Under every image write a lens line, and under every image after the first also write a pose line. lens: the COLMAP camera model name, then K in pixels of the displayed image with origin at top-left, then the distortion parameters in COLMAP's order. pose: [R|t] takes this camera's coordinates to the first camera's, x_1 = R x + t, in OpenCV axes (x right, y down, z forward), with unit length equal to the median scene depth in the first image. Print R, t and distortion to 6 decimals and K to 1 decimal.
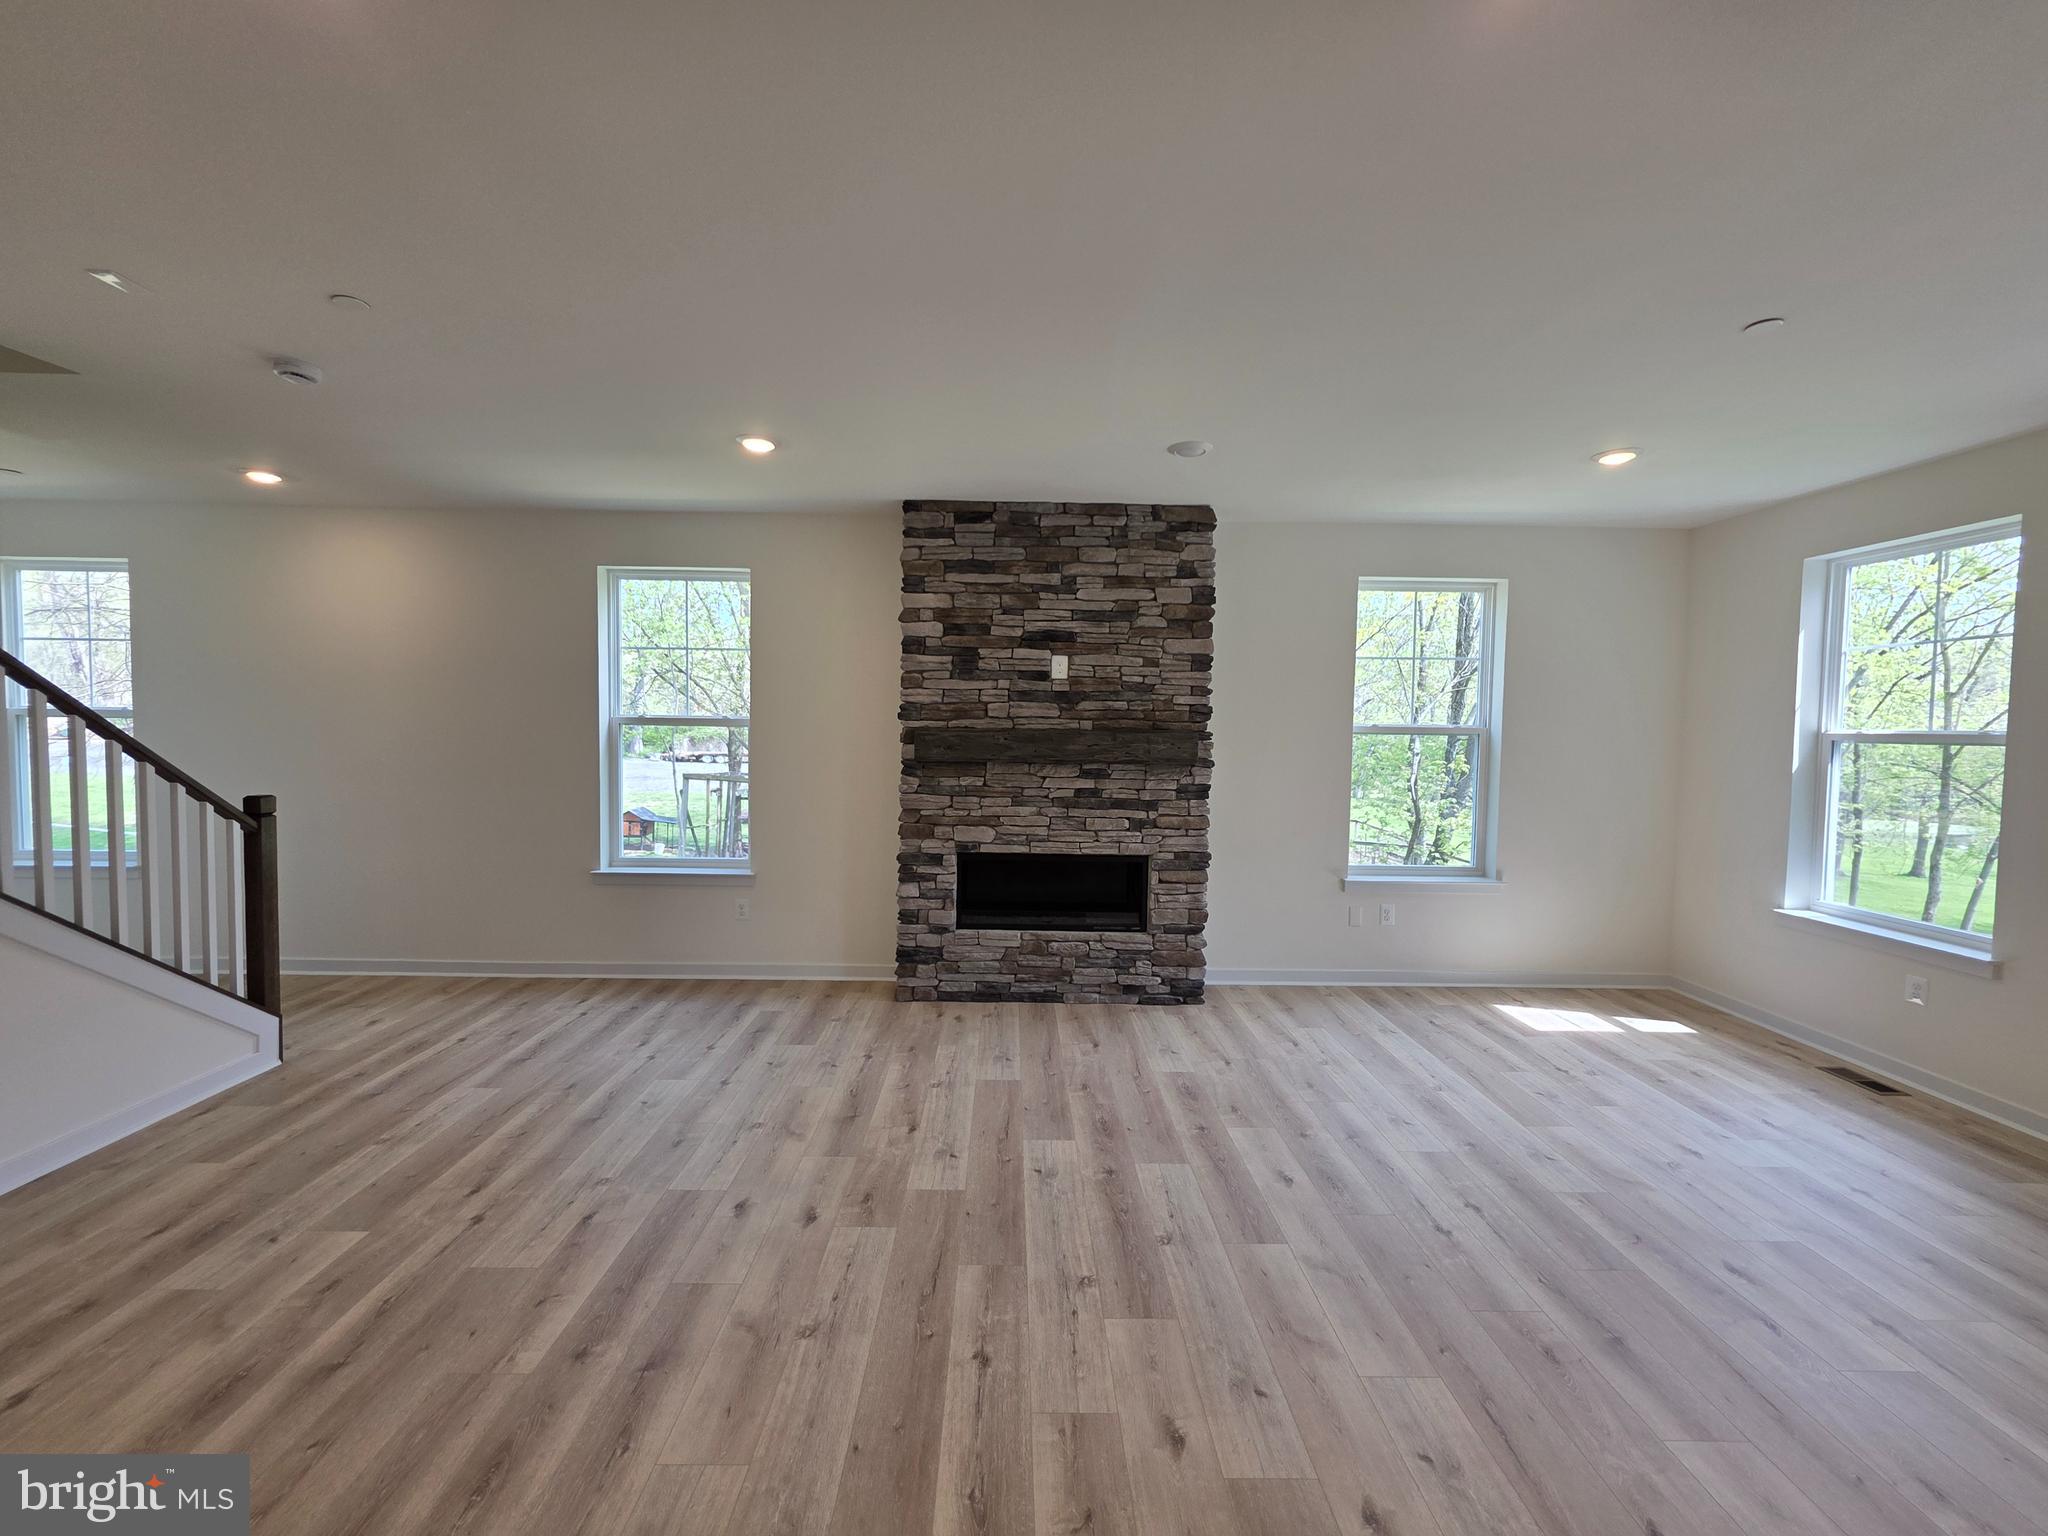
lens RADIAL K [[818.0, 0, 1015.8], [0, 818.0, 756.2], [0, 0, 1]] dist [0.001178, 0.000293]
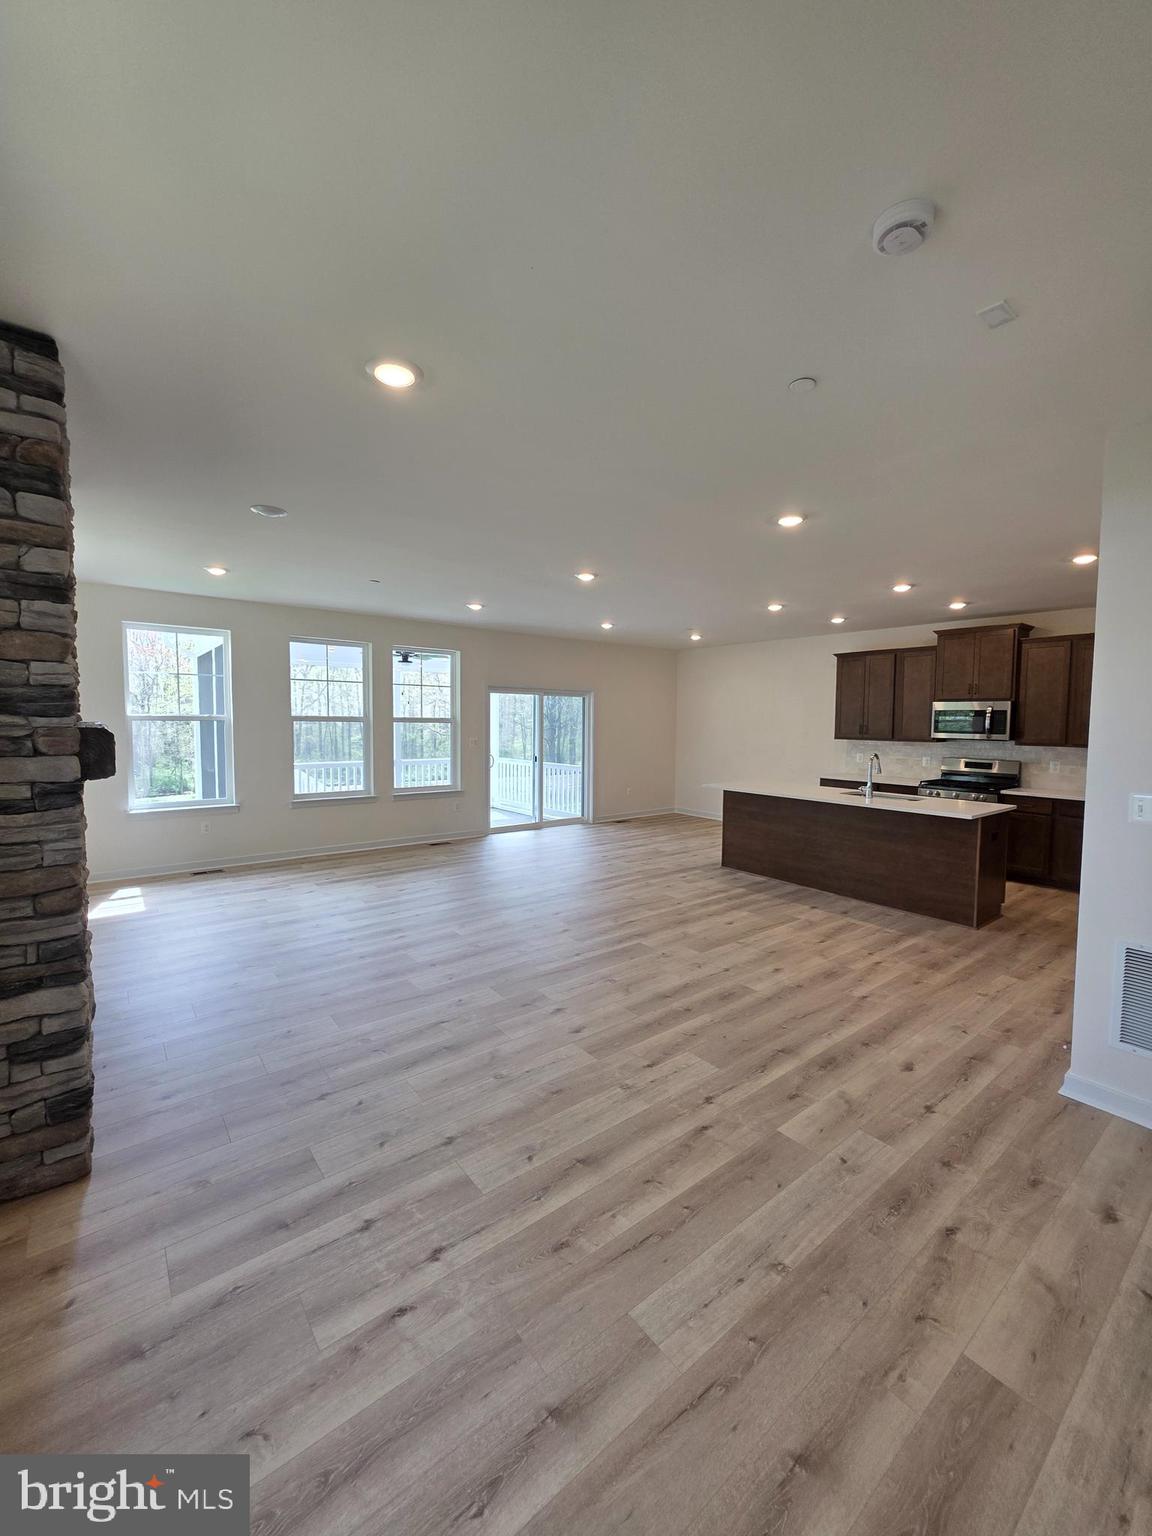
lens RADIAL K [[613.5, 0, 578.5], [0, 613.5, 752.3], [0, 0, 1]] dist [0.001178, 0.000293]
pose [[-0.610795, -0.062697, 0.789303, -0.732968], [0.010094, 0.996162, 0.086940, -0.054025], [-0.791724, 0.061070, -0.607818, 0.995291]]
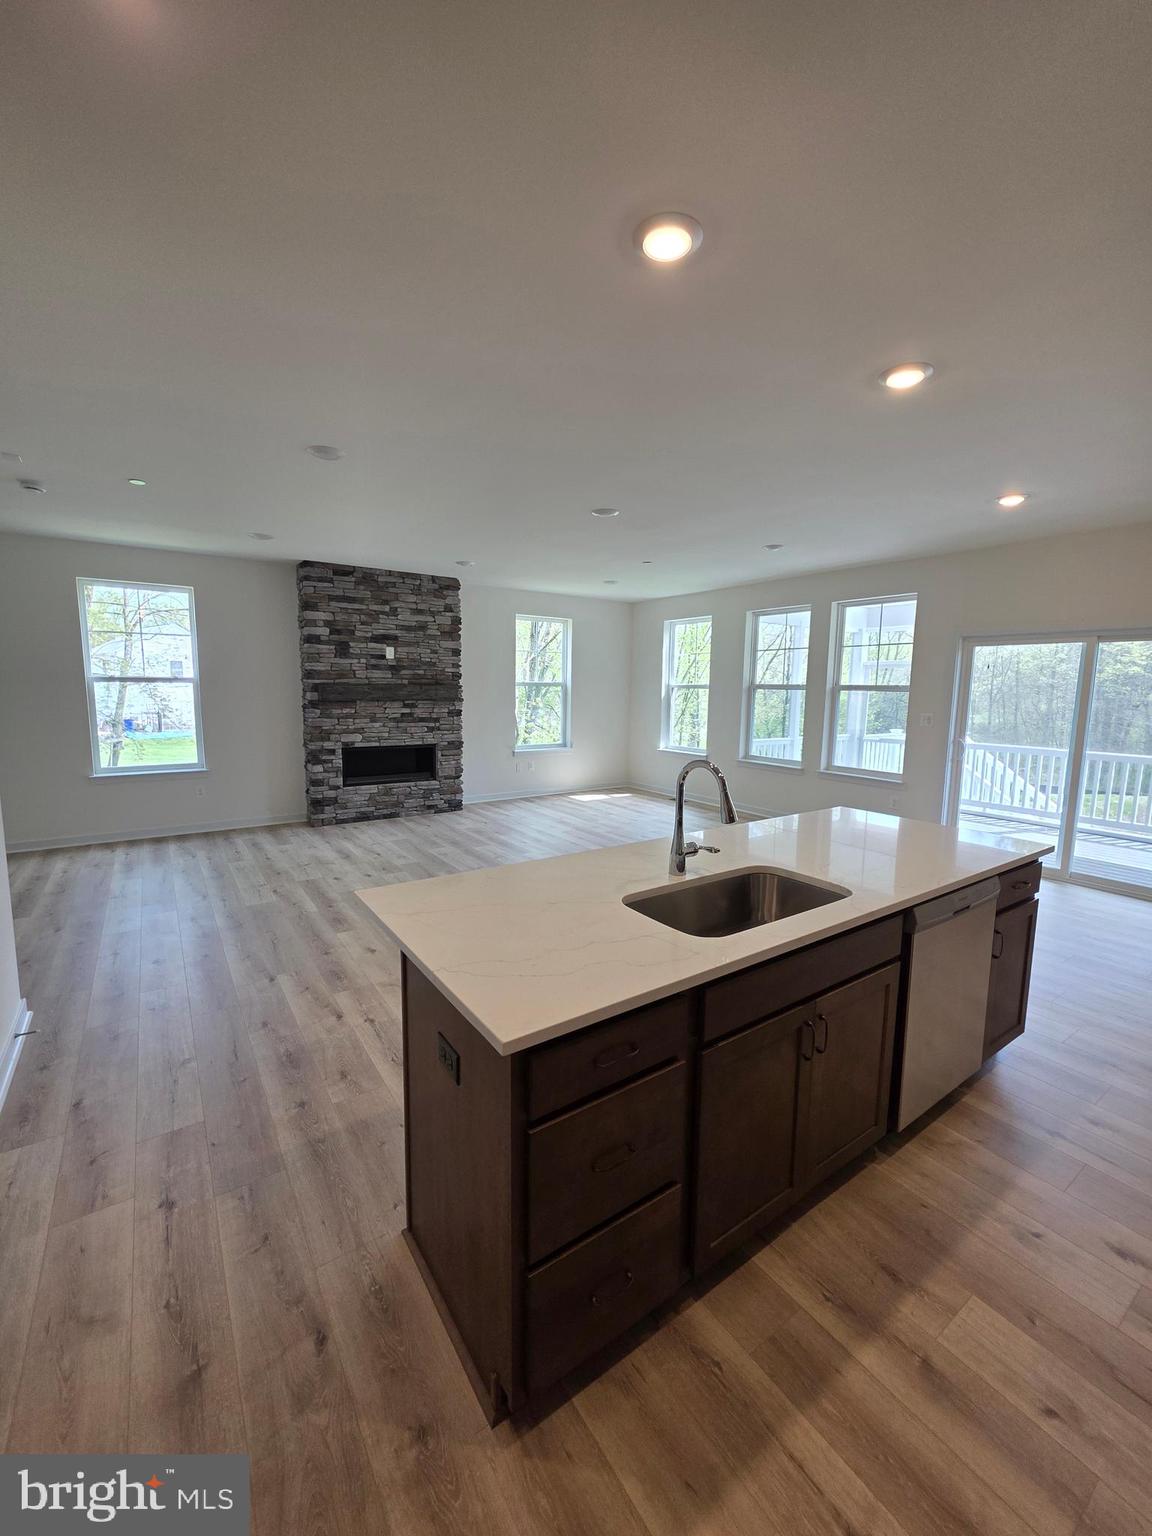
lens RADIAL K [[613.5, 0, 584.7], [0, 613.5, 769.5], [0, 0, 1]] dist [0.001178, 0.000293]
pose [[0.821847, -0.081169, 0.563897, -0.435645], [0.021031, 0.993446, 0.112348, 0.017321], [-0.569321, -0.080474, 0.818168, -0.543175]]
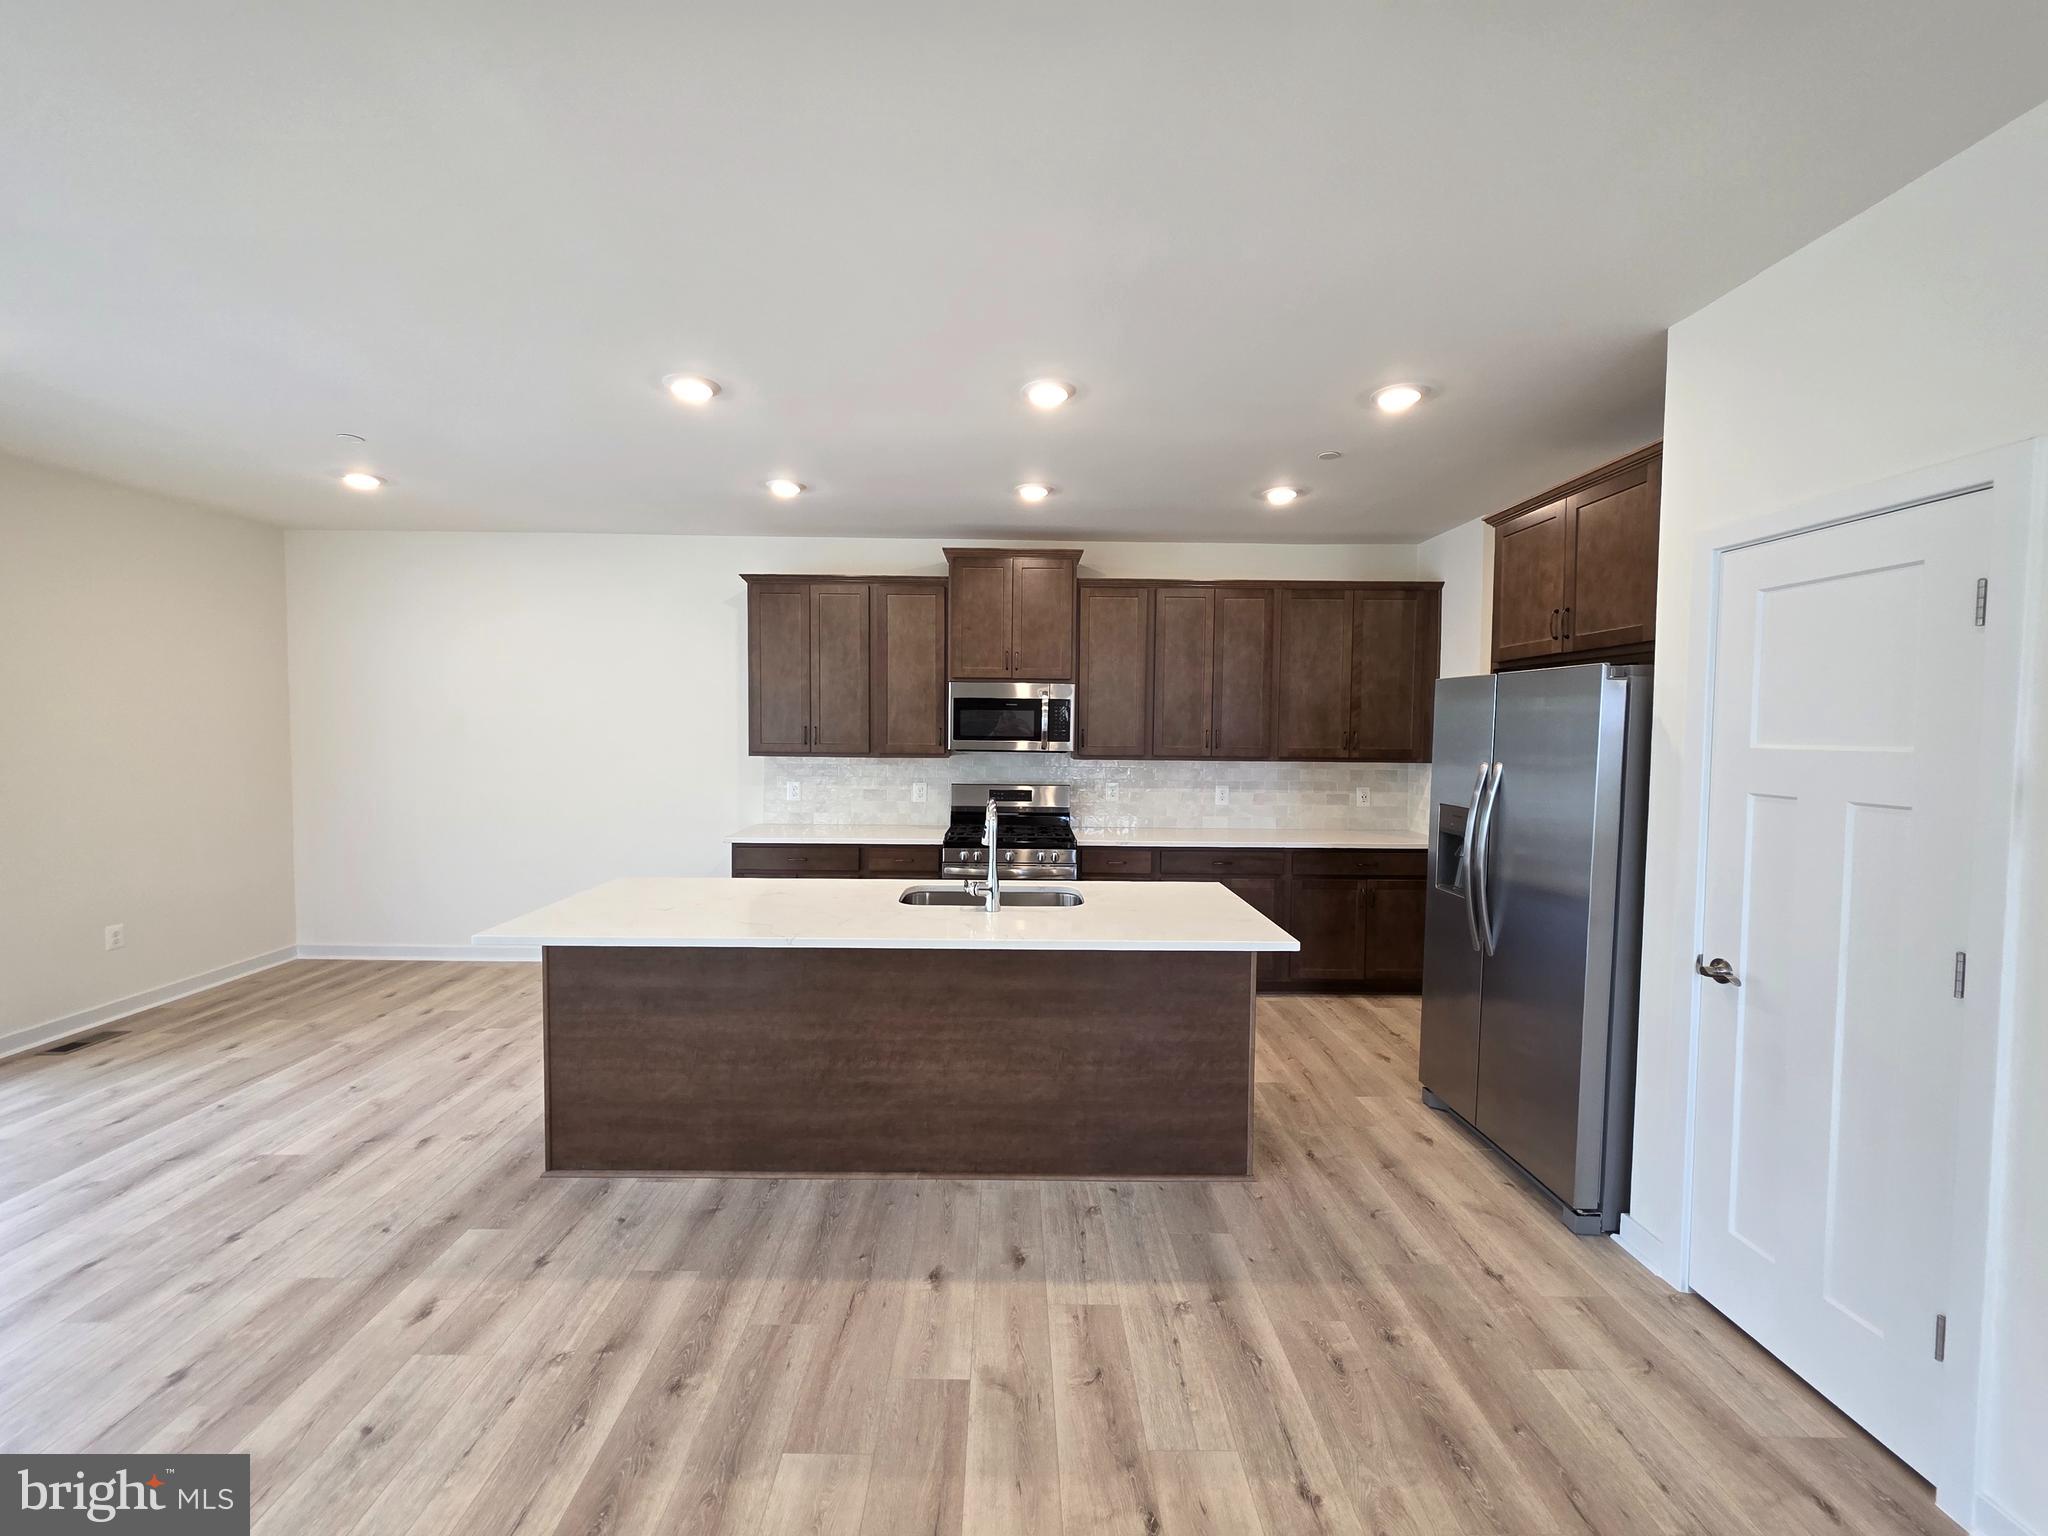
lens RADIAL K [[818.0, 0, 1012.7], [0, 818.0, 760.4], [0, 0, 1]] dist [0.001178, 0.000293]
pose [[-0.999687, -0.025003, 0.001184, -0.136773], [-0.024825, 0.996396, 0.081116, -0.022567], [-0.003208, 0.081061, -0.996704, 0.431864]]
